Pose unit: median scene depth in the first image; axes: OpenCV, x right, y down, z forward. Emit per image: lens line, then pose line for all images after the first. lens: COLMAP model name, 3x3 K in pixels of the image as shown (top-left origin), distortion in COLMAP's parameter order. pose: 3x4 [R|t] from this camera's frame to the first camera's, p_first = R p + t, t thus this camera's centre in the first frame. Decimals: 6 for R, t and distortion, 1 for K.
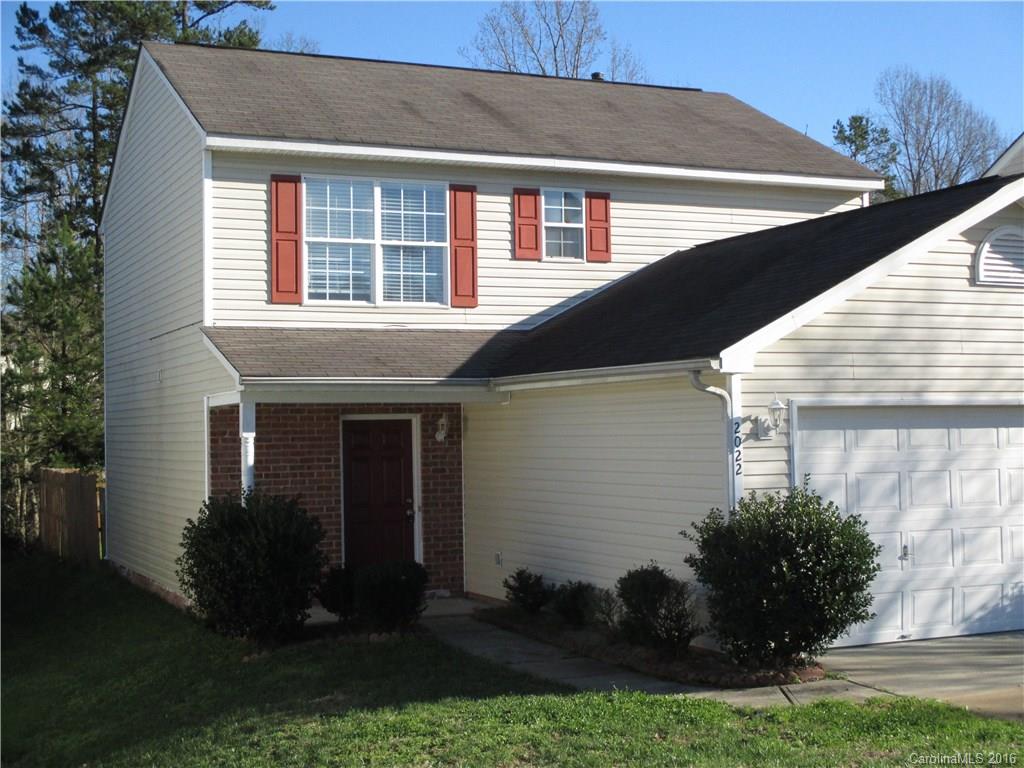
lens RADIAL K [[1534.5, 0, 508.3], [0, 1534.5, 364.6], [0, 0, 1]] dist [-0.083520, 0.000000]
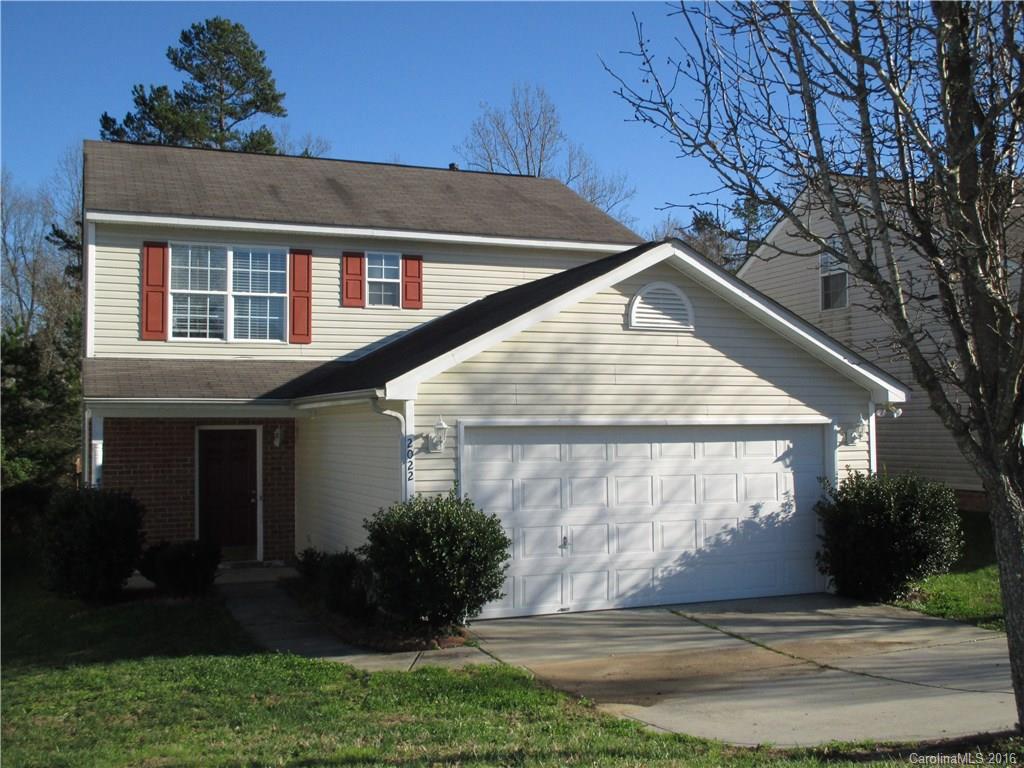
lens RADIAL K [[1121.3, 0, 511.5], [0, 1121.3, 381.5], [0, 0, 1]] dist [-0.061919, 0.000000]
pose [[0.999510, 0.006246, -0.030674, 0.191800], [-0.006189, 0.999979, 0.001969, -0.008561], [0.030686, -0.001778, 0.999527, 0.060426]]
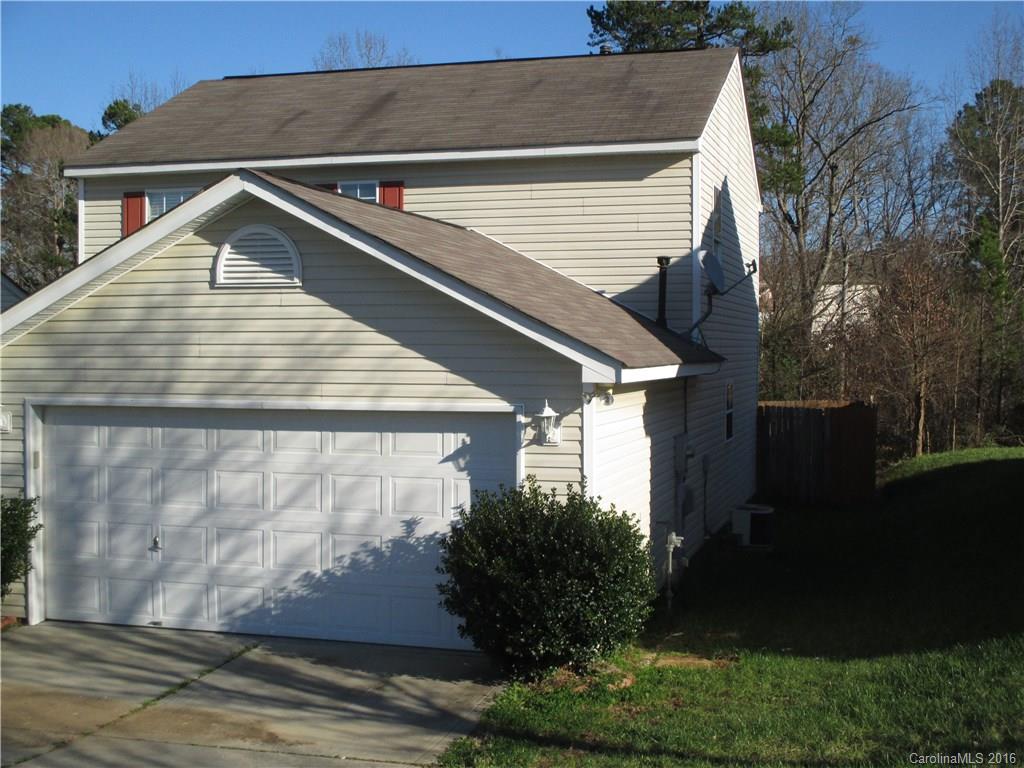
lens RADIAL K [[1283.7, 0, 504.1], [0, 1283.7, 420.4], [0, 0, 1]] dist [-0.069407, 0.000000]
pose [[0.764985, 0.053774, -0.641800, 0.795963], [0.016012, 0.994612, 0.102419, -0.038915], [0.643850, -0.088625, 0.760002, 0.382522]]
